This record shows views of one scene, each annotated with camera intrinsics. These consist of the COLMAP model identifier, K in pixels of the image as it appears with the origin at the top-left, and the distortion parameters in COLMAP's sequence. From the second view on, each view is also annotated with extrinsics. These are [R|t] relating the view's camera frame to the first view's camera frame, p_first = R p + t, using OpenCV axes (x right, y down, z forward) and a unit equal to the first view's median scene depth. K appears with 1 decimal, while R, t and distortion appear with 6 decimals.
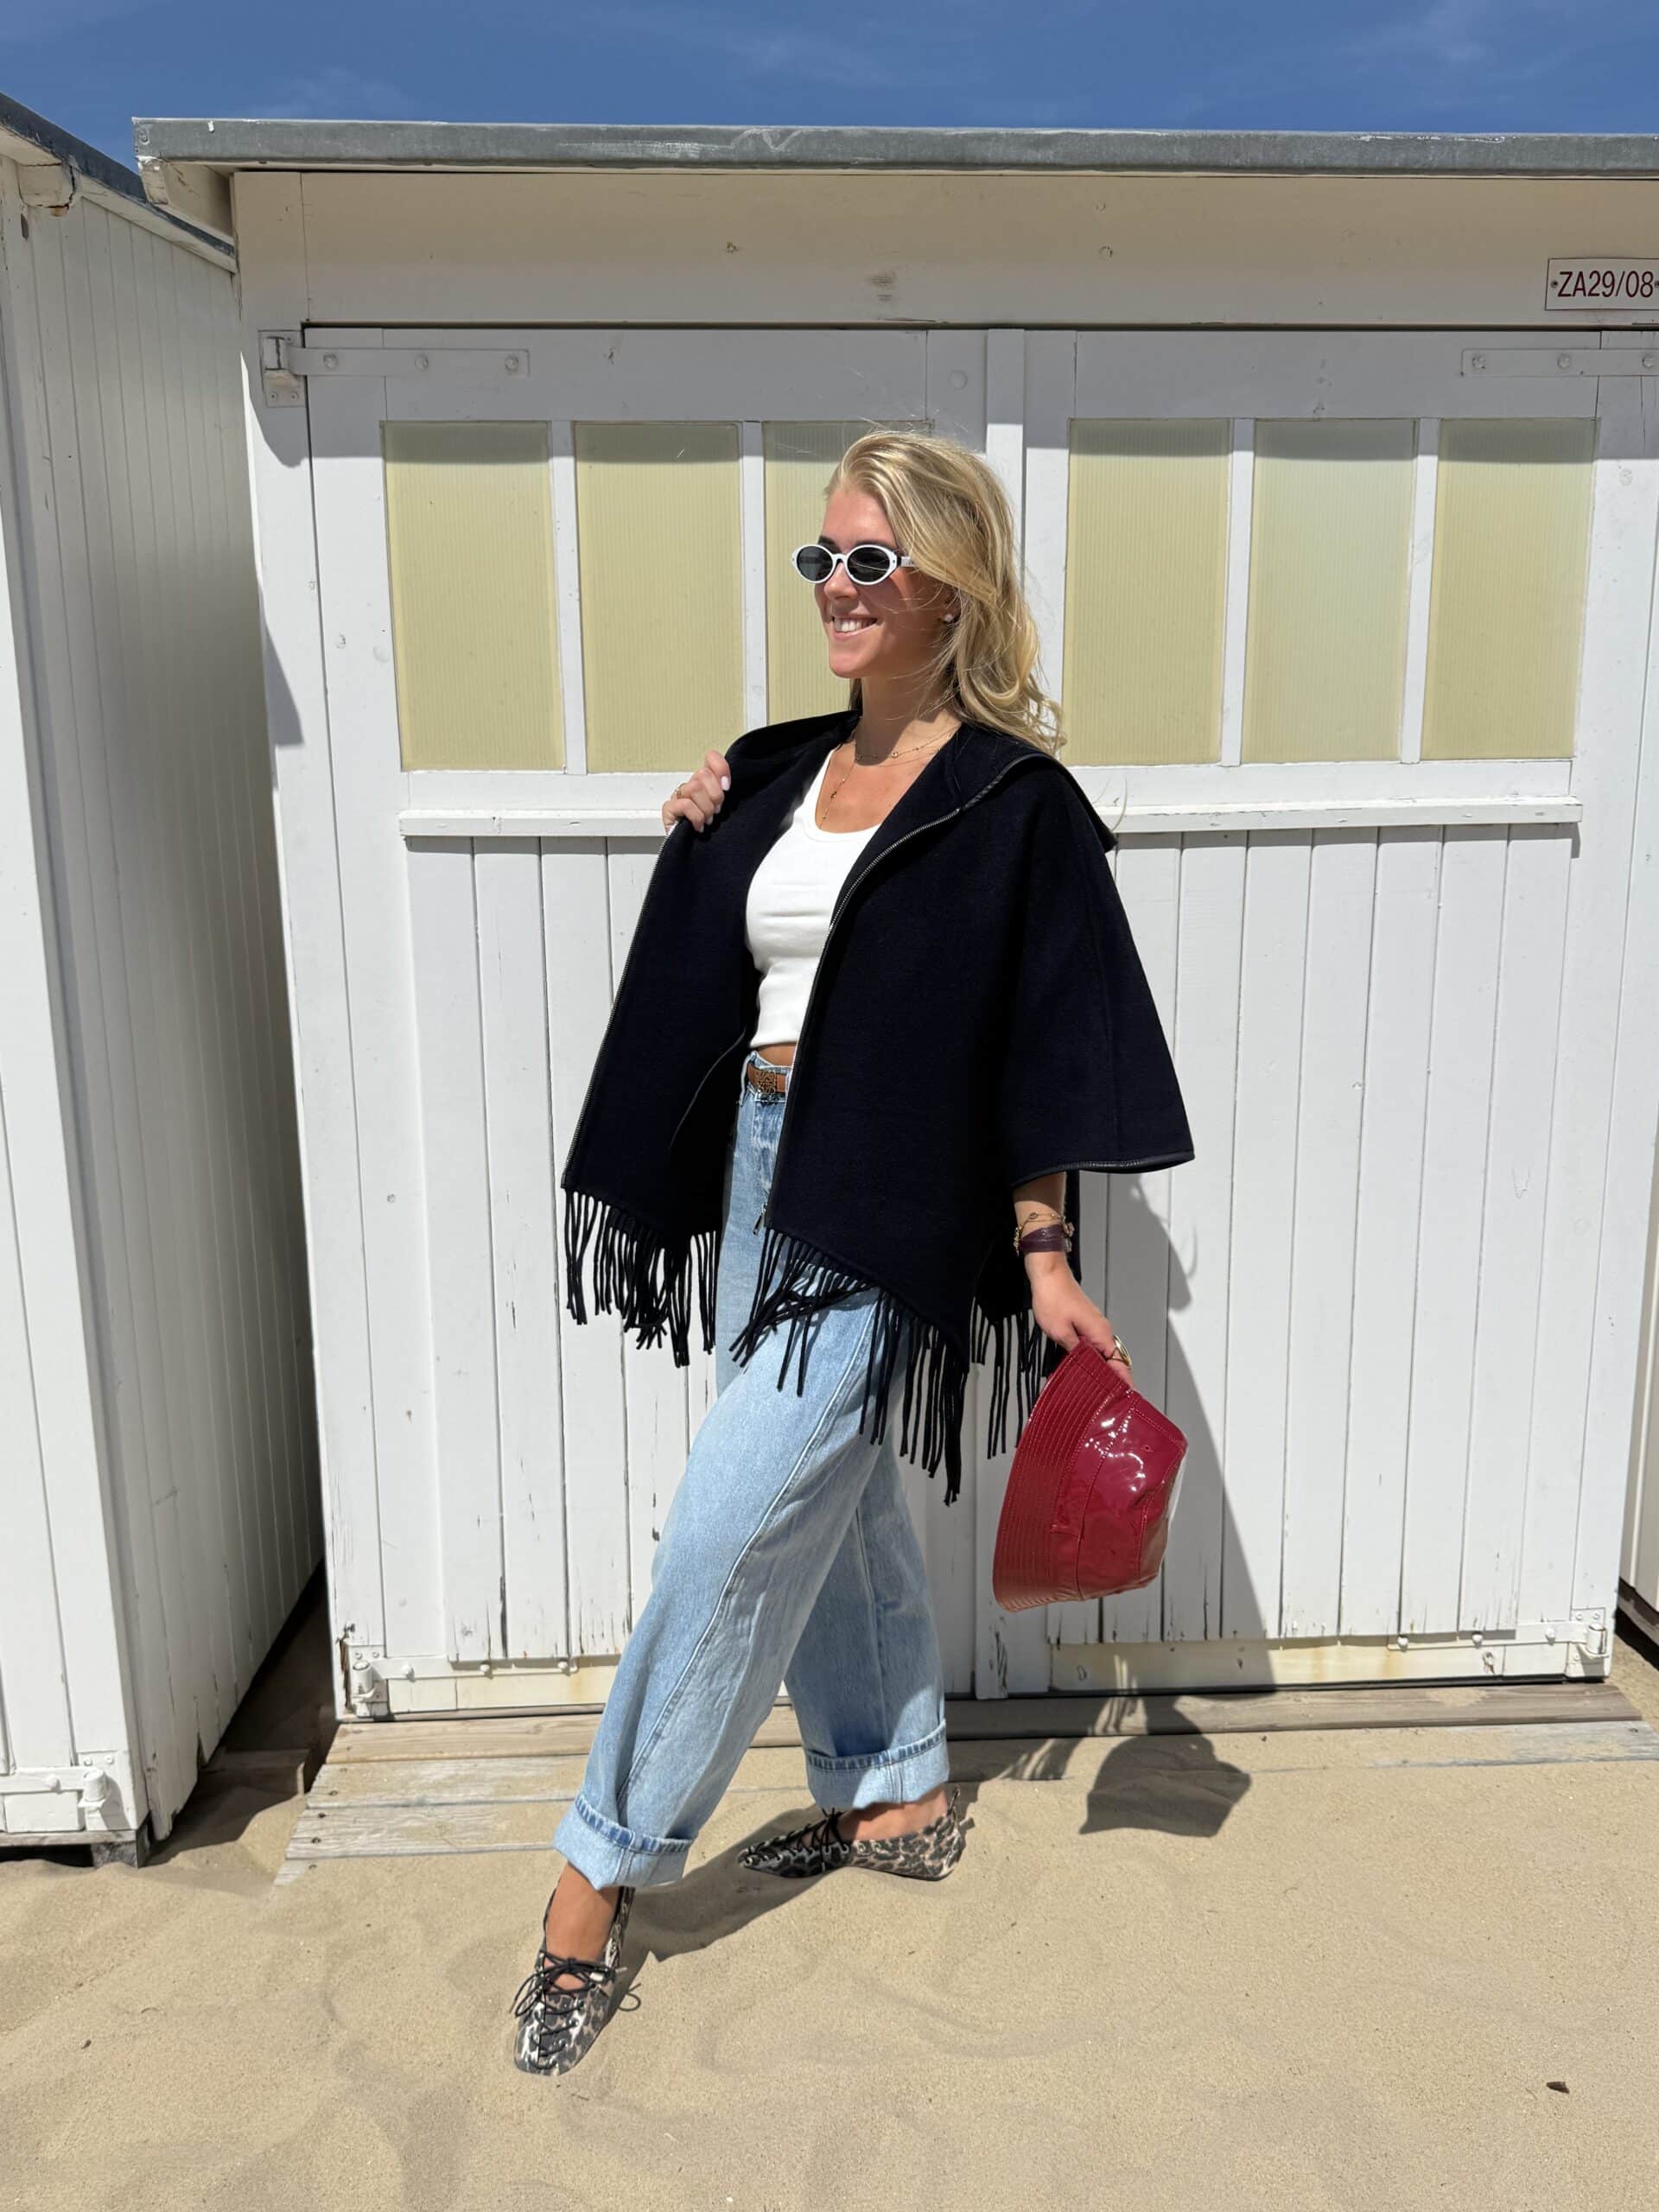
lens RADIAL K [[1744.9, 0, 833.6], [0, 1744.9, 1117.5], [0, 0, 1]] dist [0.025191, -0.043351]
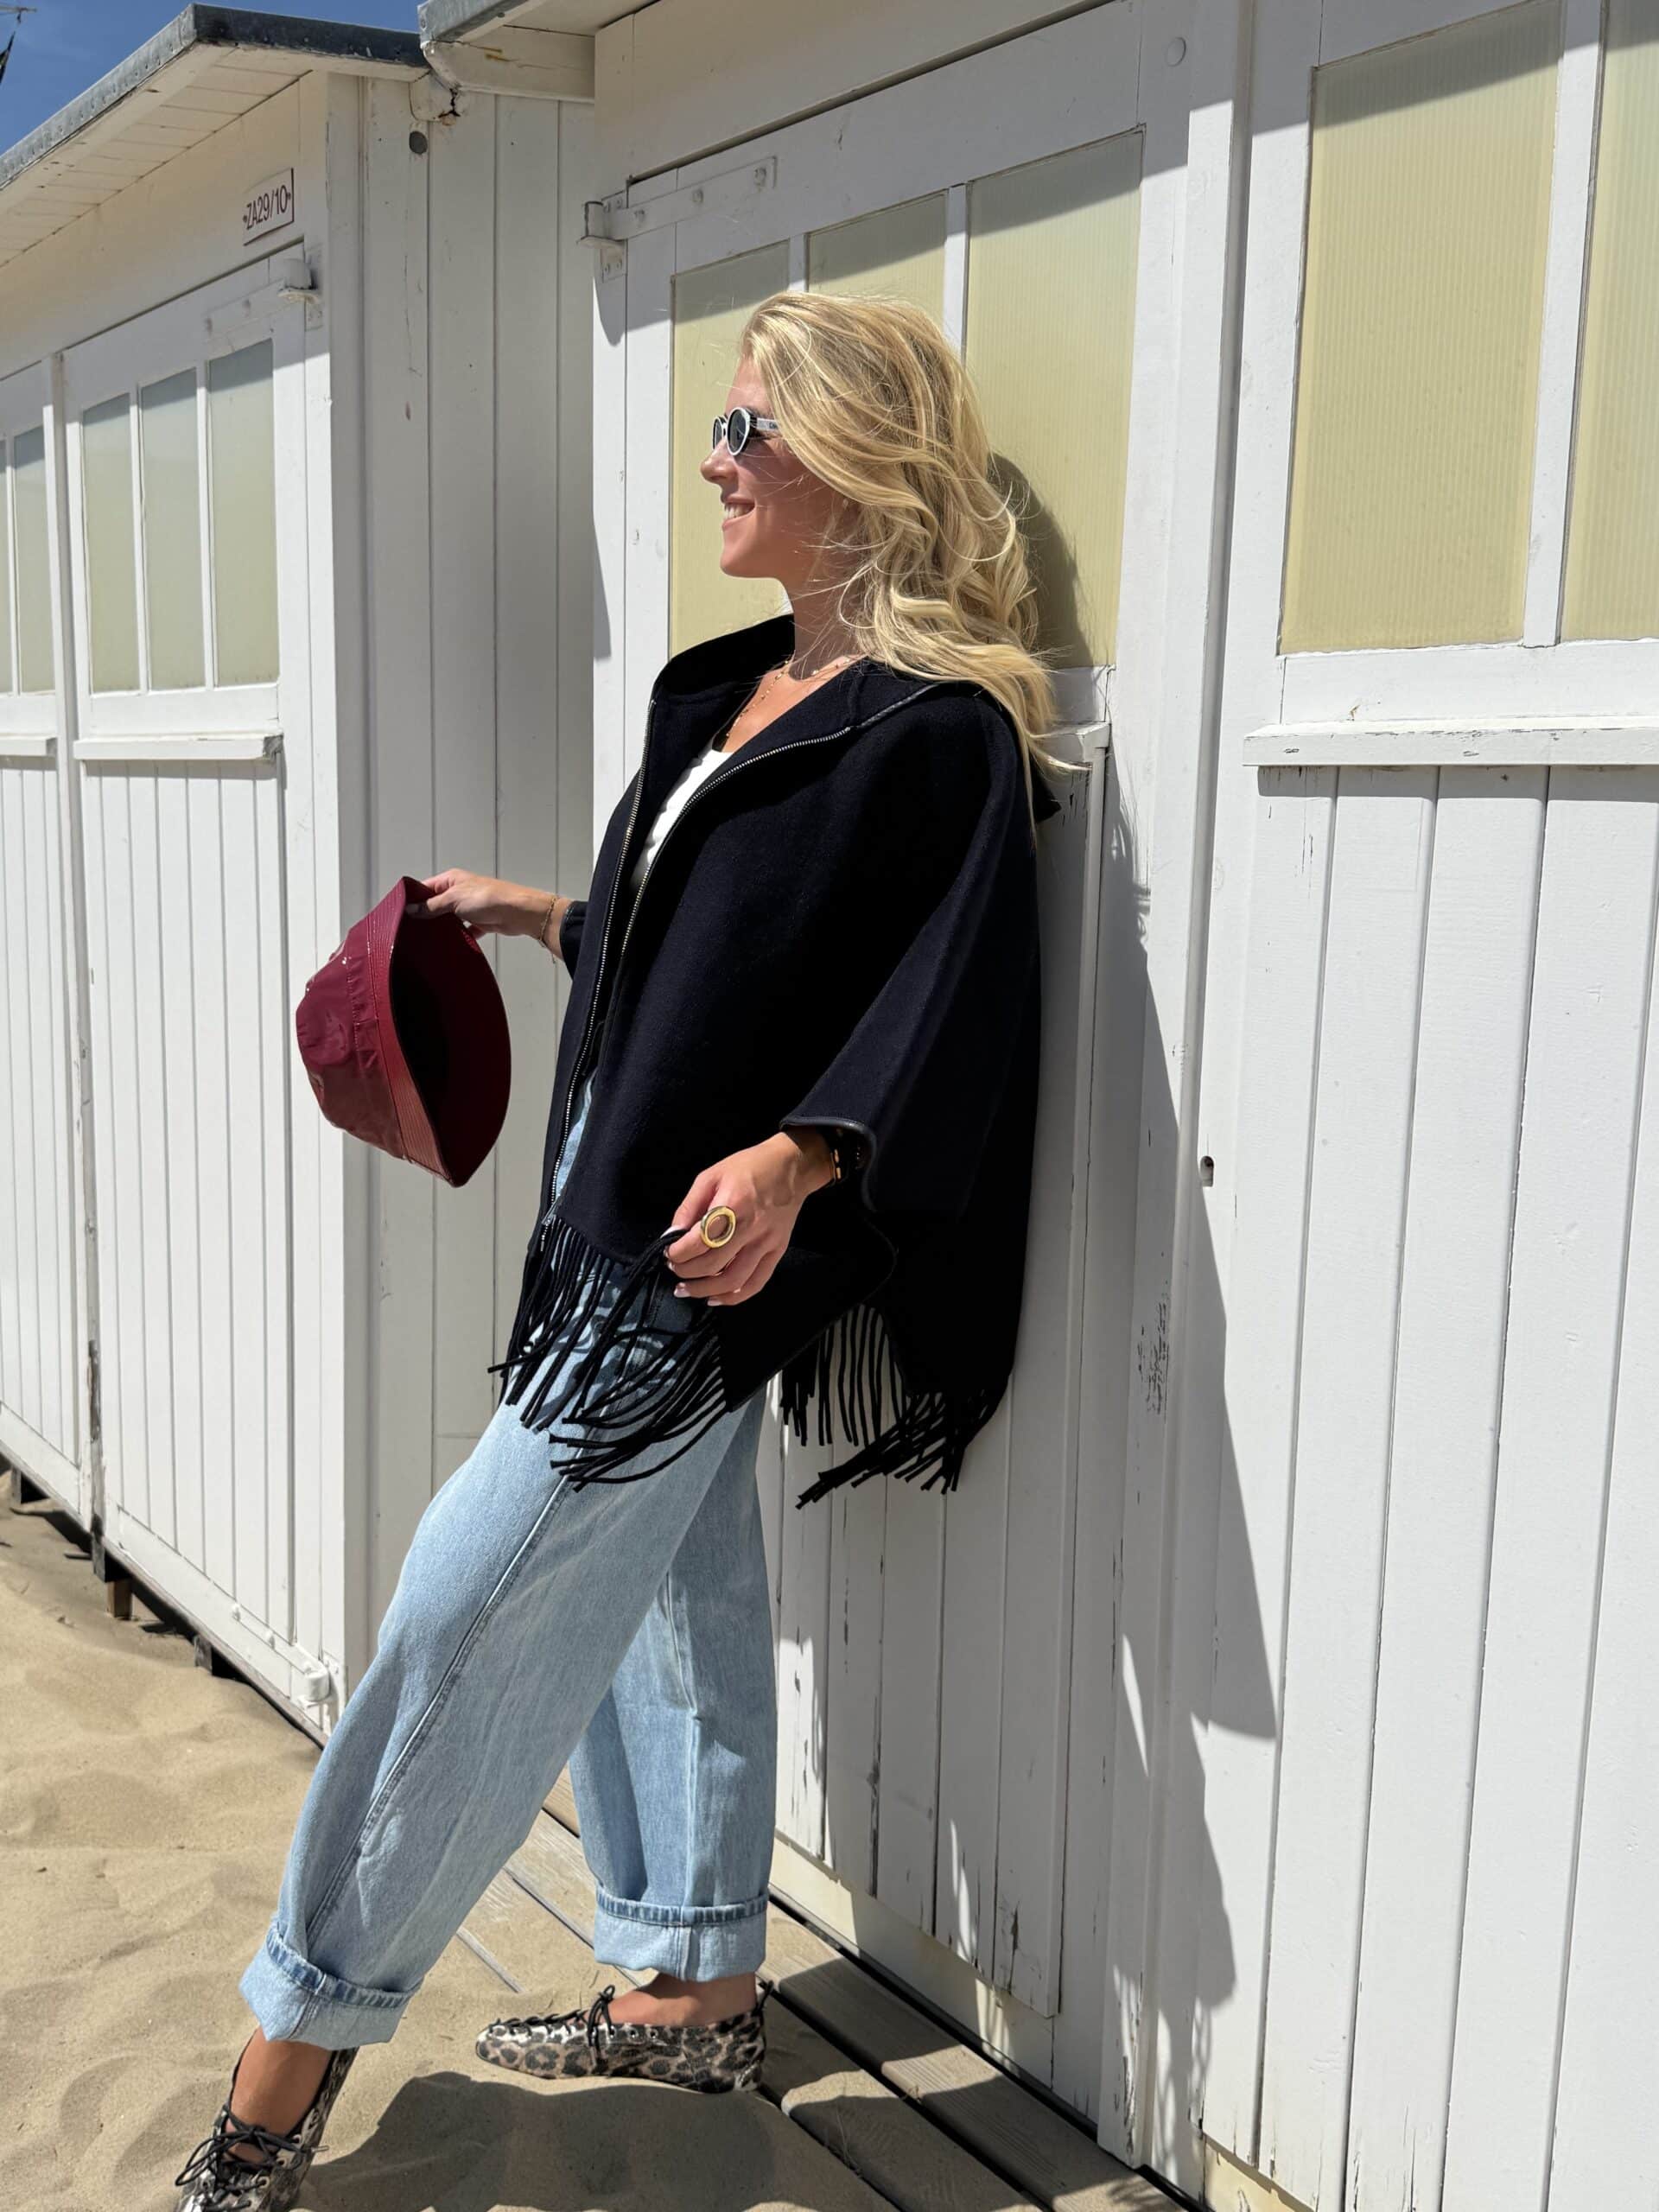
lens RADIAL K [[2009.4, 0, 806.7], [0, 2009.4, 1087.9], [0, 0, 1]] dist [0.048160, -0.086607]
pose [[0.581031, 0.146055, -0.800669, 0.630289], [-0.190421, 0.980857, 0.040739, -0.055773], [0.791292, 0.128793, 0.597720, 0.499173]]
